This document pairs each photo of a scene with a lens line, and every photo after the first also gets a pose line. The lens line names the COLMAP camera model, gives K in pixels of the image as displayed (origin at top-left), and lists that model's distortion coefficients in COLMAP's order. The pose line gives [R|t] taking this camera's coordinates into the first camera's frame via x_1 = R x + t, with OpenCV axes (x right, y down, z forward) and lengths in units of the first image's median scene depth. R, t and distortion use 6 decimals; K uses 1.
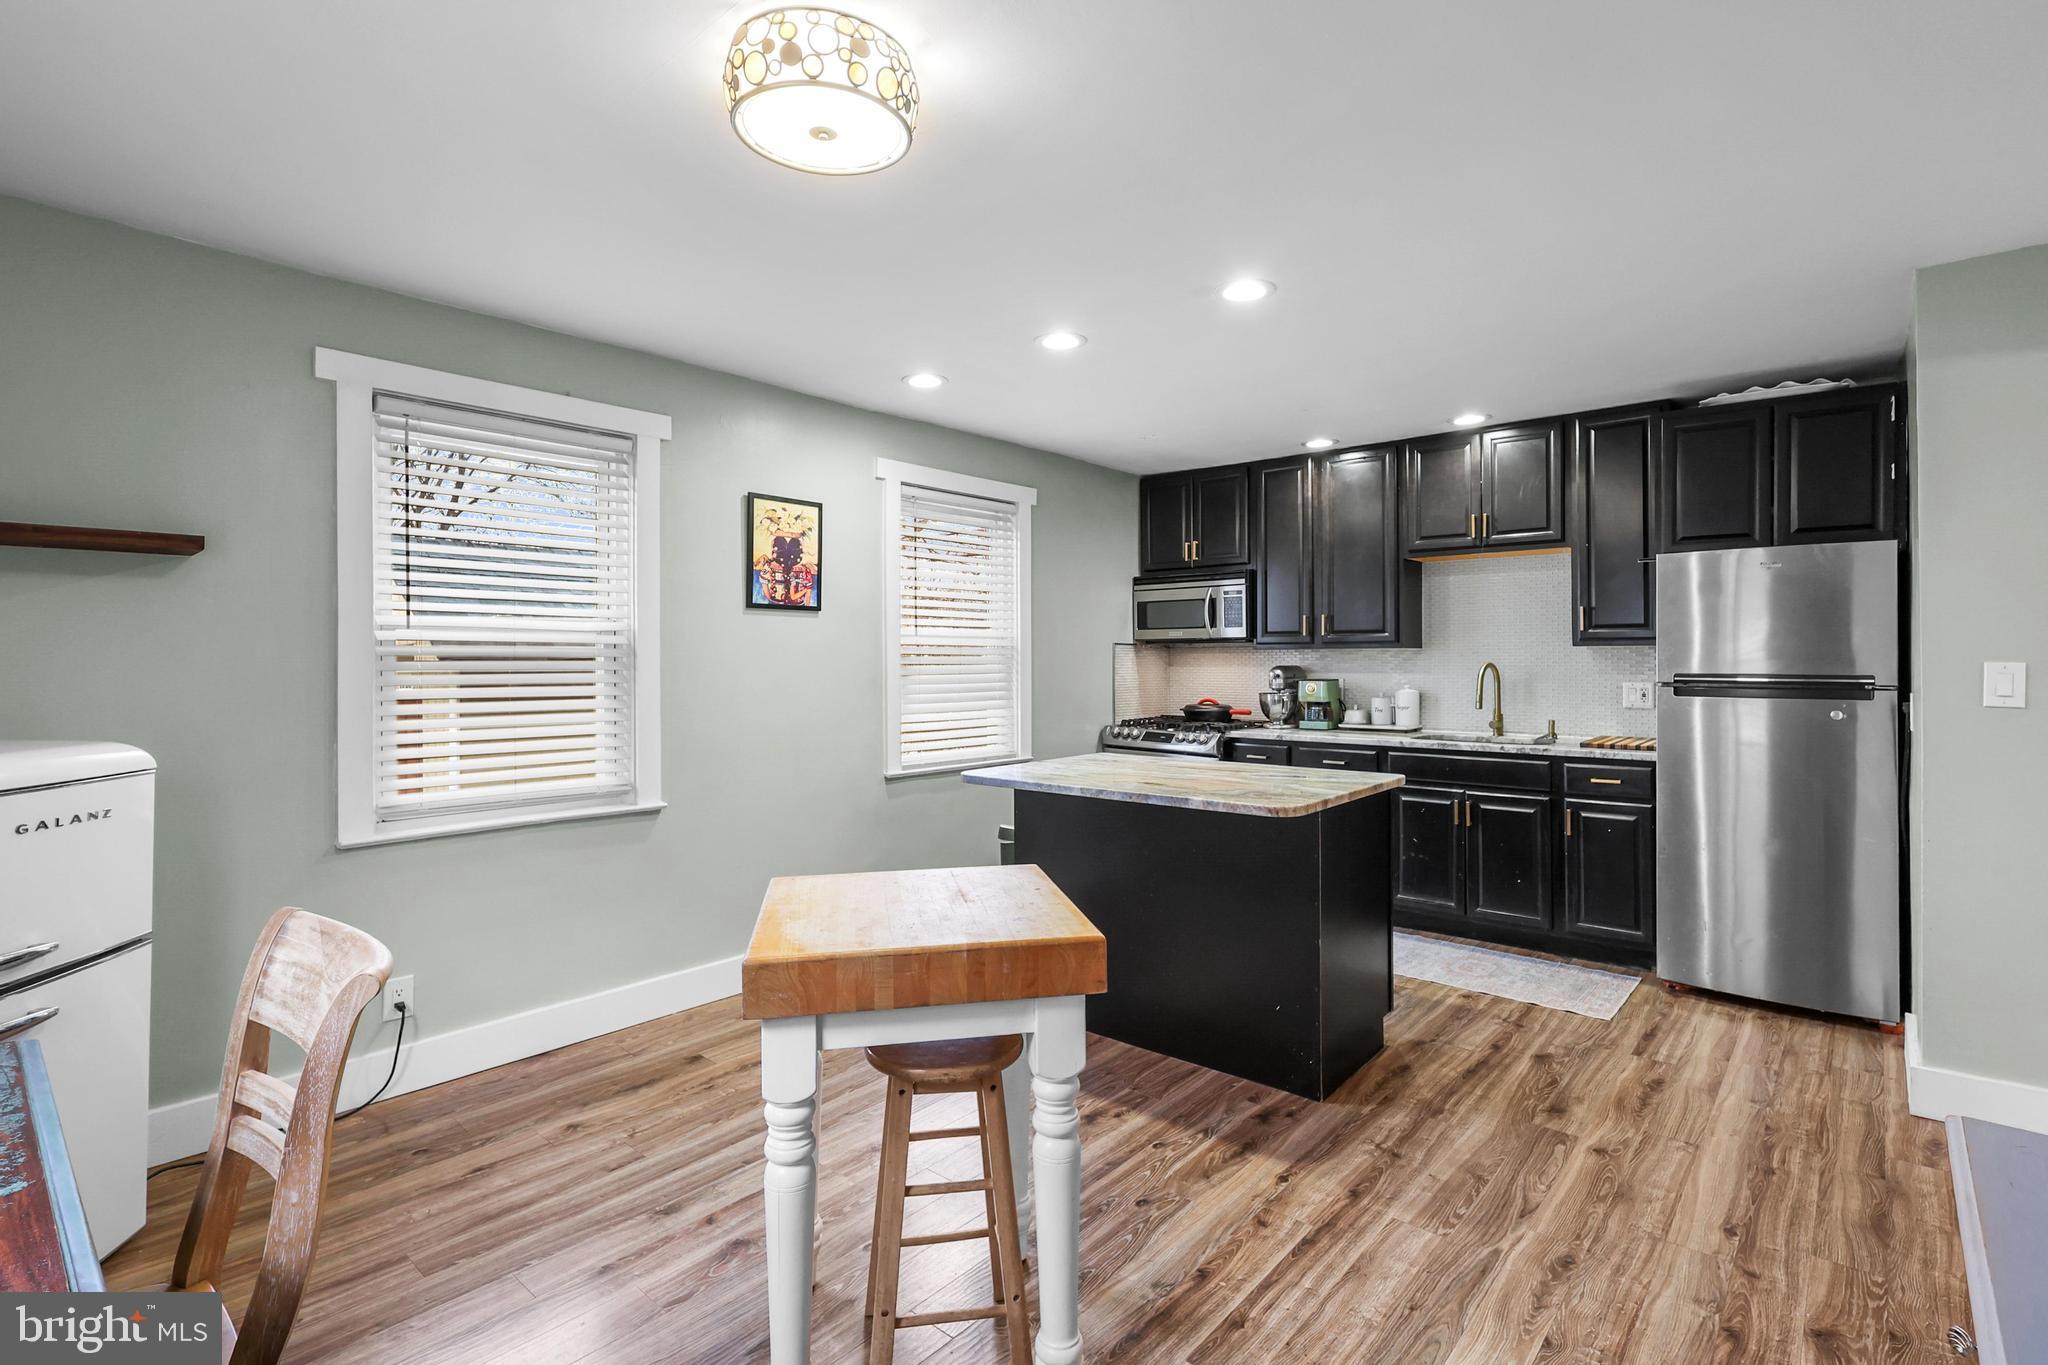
lens RADIAL K [[985.4, 0, 1014.7], [0, 985.4, 652.1], [0, 0, 1]] dist [-0.002278, 0.002213]
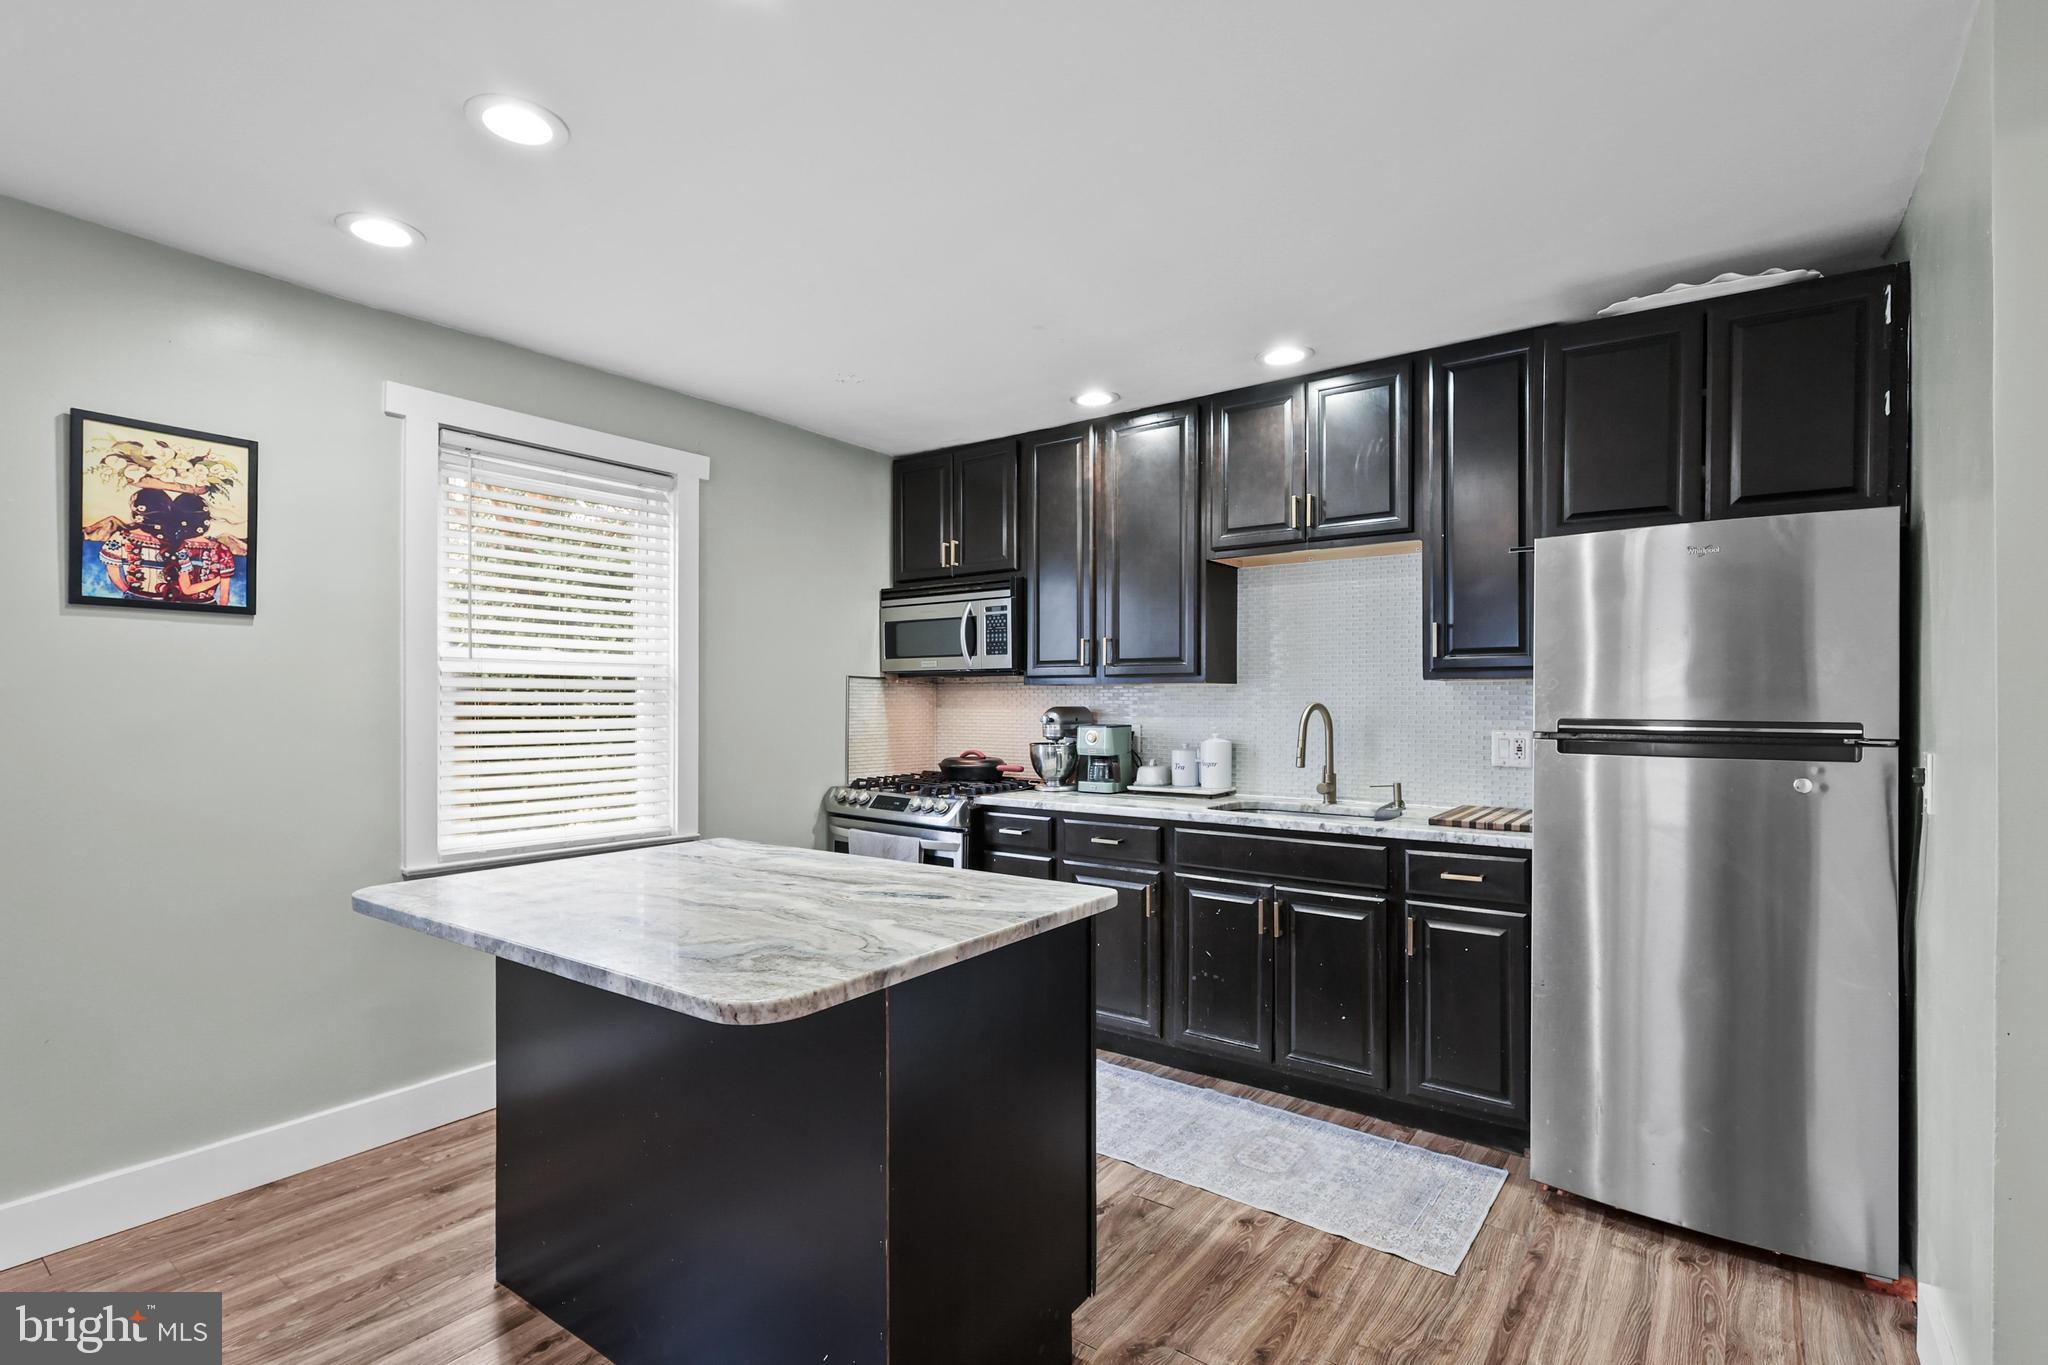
lens RADIAL K [[975.8, 0, 1015.6], [0, 975.8, 698.5], [0, 0, 1]] dist [-0.000017, 0.000655]
pose [[0.997018, 0.004624, 0.077030, 0.237158], [-0.004872, 0.999984, 0.003028, 0.007266], [-0.077014, -0.003394, 0.997024, 0.347667]]
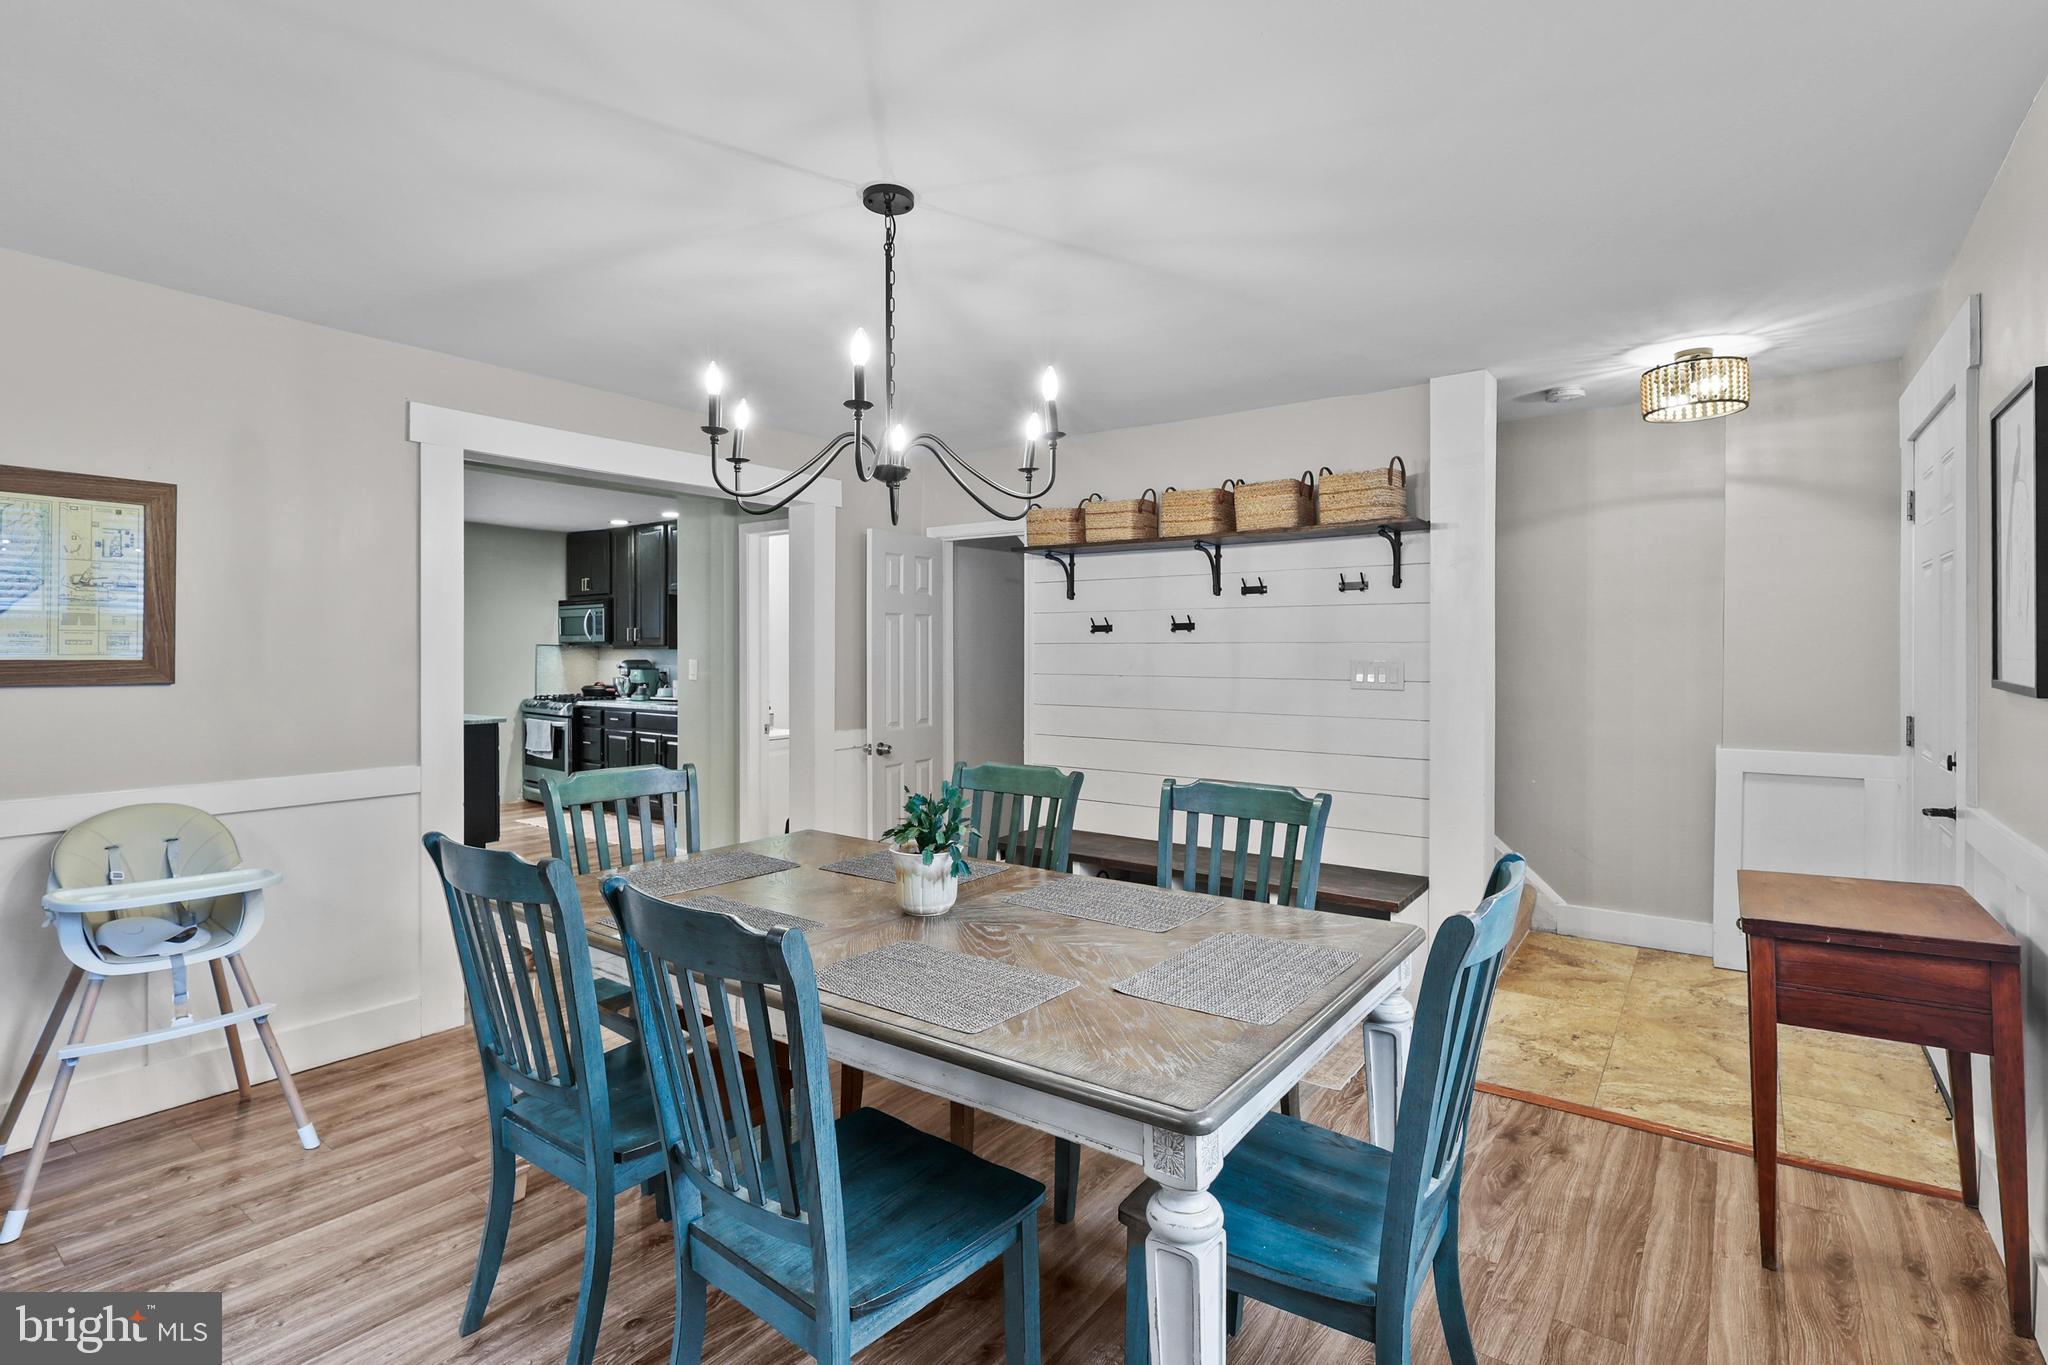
lens RADIAL K [[975.8, 0, 1019.6], [0, 975.8, 651.0], [0, 0, 1]] dist [-0.000017, 0.000655]
pose [[0.997264, 0.004351, 0.073790, 1.017701], [-0.004890, 0.999963, 0.007124, -0.019121], [-0.073757, -0.007465, 0.997248, -0.775483]]
